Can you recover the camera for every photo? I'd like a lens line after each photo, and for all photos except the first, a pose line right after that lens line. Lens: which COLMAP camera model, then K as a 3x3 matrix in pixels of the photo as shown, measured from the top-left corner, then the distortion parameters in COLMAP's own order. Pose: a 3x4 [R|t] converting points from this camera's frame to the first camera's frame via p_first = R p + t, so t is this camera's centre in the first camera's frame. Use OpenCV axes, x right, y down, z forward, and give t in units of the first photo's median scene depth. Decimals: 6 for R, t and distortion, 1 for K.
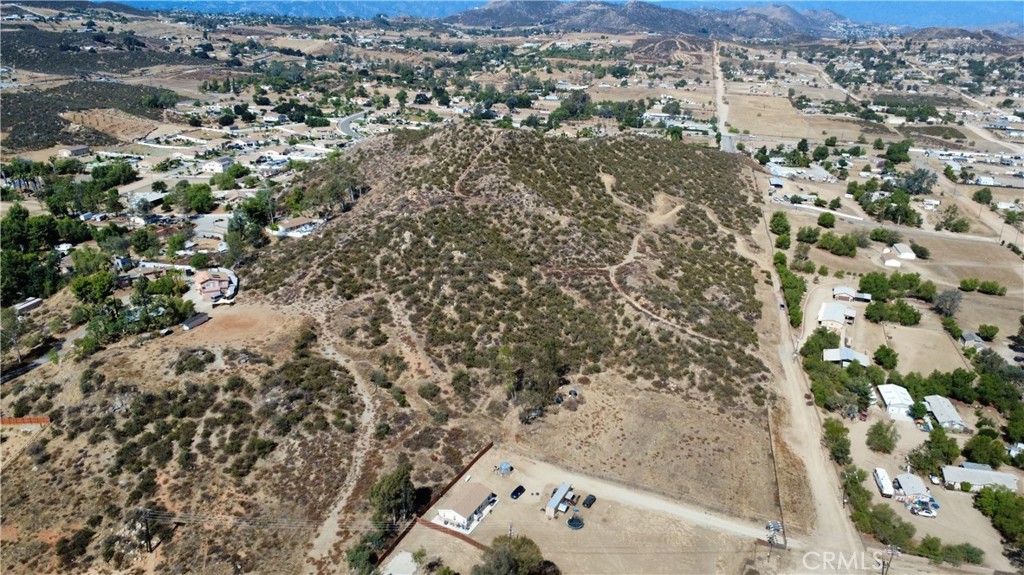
lens RADIAL K [[774.2, 0, 515.1], [0, 774.2, 289.6], [0, 0, 1]] dist [0.006234, -0.008633]
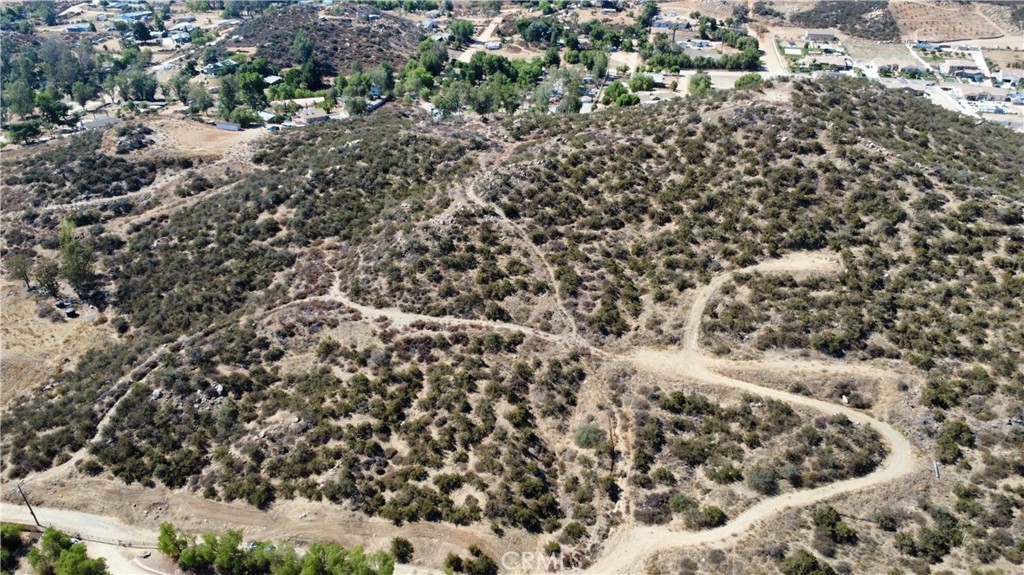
lens RADIAL K [[774.2, 0, 515.1], [0, 774.2, 289.6], [0, 0, 1]] dist [0.006234, -0.008633]
pose [[0.039386, 0.468574, -0.882546, 0.633296], [-0.344024, 0.835592, 0.428291, -0.326281], [0.938134, 0.286749, 0.194111, 0.935870]]
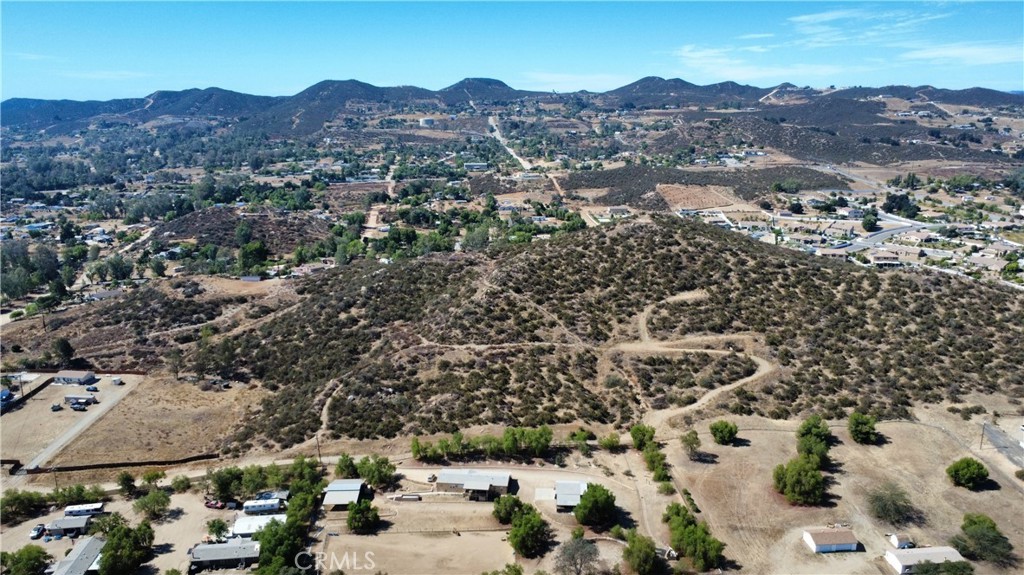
lens RADIAL K [[774.2, 0, 515.1], [0, 774.2, 289.6], [0, 0, 1]] dist [0.006234, -0.008633]
pose [[0.331025, 0.208861, -0.920217, 0.997686], [-0.315420, 0.943594, 0.100703, -0.214230], [0.889344, 0.256920, 0.378232, 0.645267]]
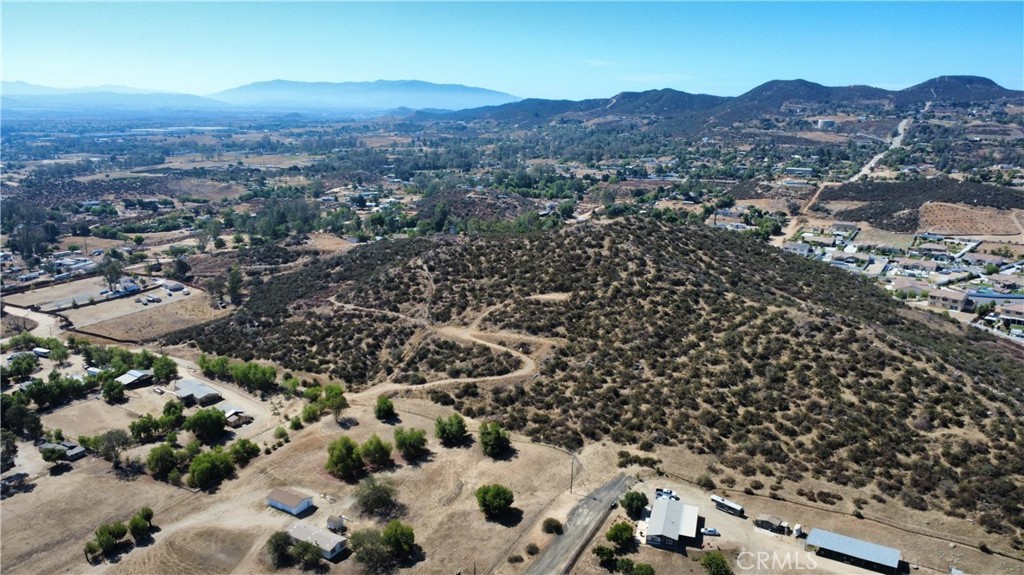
lens RADIAL K [[774.2, 0, 515.1], [0, 774.2, 289.6], [0, 0, 1]] dist [0.006234, -0.008633]
pose [[-0.300310, 0.210097, -0.930416, 1.077931], [-0.331961, 0.891440, 0.308442, -0.473272], [0.894212, 0.401490, -0.197964, 1.380620]]
